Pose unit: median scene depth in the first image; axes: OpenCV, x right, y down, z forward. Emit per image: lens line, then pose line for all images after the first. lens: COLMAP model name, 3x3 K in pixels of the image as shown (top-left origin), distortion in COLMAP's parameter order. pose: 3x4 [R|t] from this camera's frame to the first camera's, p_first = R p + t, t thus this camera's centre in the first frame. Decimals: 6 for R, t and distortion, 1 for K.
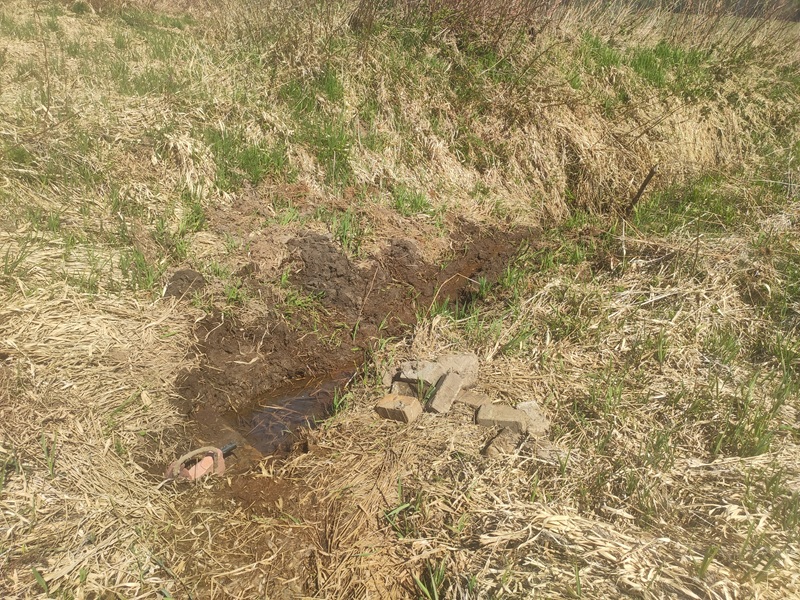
lens RADIAL K [[603.9, 0, 400.0], [0, 603.9, 300.0], [0, 0, 1]] dist [0.100965, -0.150437]
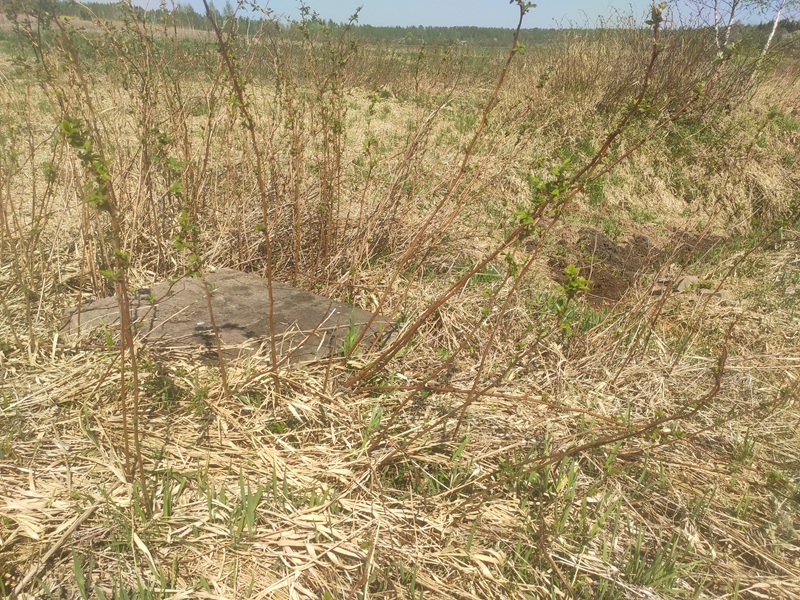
lens RADIAL K [[603.9, 0, 400.0], [0, 603.9, 300.0], [0, 0, 1]] dist [0.100965, -0.150437]
pose [[0.963947, 0.056110, -0.260109, -0.142517], [-0.077729, 0.994256, -0.073579, 0.193863], [0.254487, 0.091144, 0.962772, -0.603913]]
